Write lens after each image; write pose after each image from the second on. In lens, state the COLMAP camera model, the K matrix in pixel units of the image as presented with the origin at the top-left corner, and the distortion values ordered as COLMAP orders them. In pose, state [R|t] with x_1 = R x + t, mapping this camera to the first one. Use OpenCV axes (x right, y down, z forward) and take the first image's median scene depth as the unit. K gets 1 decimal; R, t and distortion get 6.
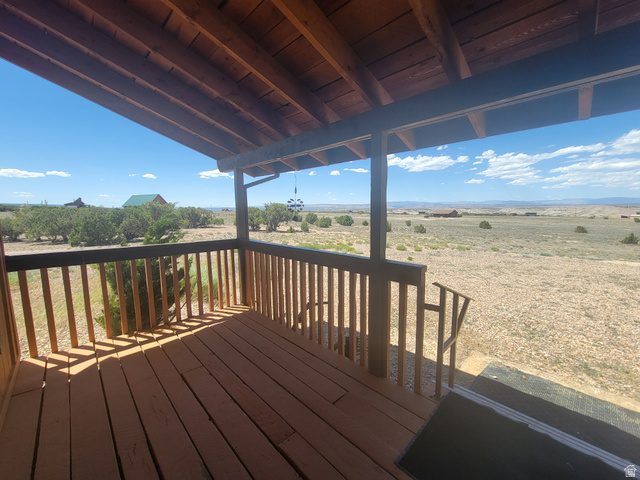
lens RADIAL K [[260.2, 0, 319.5], [0, 260.2, 239.6], [0, 0, 1]] dist [-0.002197, 0.001435]
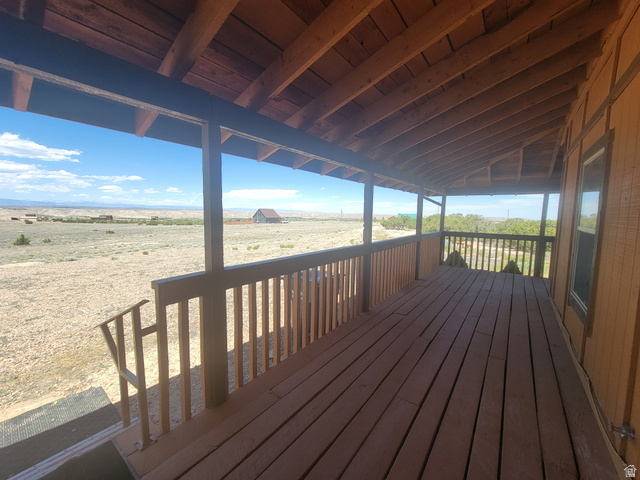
lens RADIAL K [[260.2, 0, 315.3], [0, 260.2, 239.7], [0, 0, 1]] dist [-0.002197, 0.001435]
pose [[-0.134214, -0.094074, 0.986477, 0.110111], [0.100992, 0.989002, 0.108055, 0.004945], [-0.985793, 0.114128, -0.123238, -0.046685]]
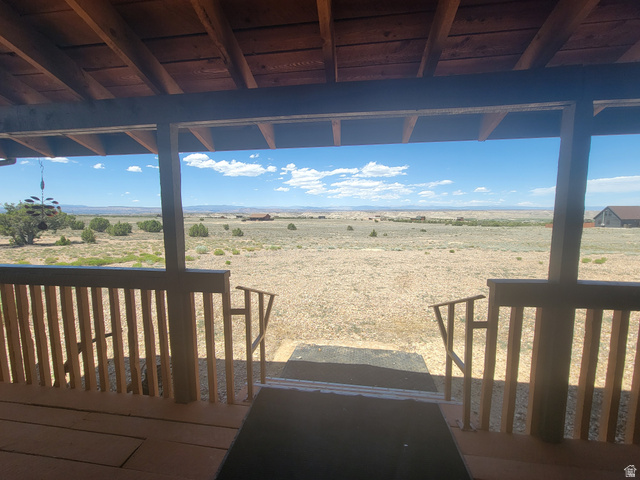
lens RADIAL K [[260.2, 0, 318.5], [0, 260.2, 239.8], [0, 0, 1]] dist [-0.002197, 0.001435]
pose [[0.787424, -0.059027, 0.613578, 0.054516], [0.067866, 0.997655, 0.008881, 0.000192], [-0.612664, 0.034648, 0.789584, 0.012581]]
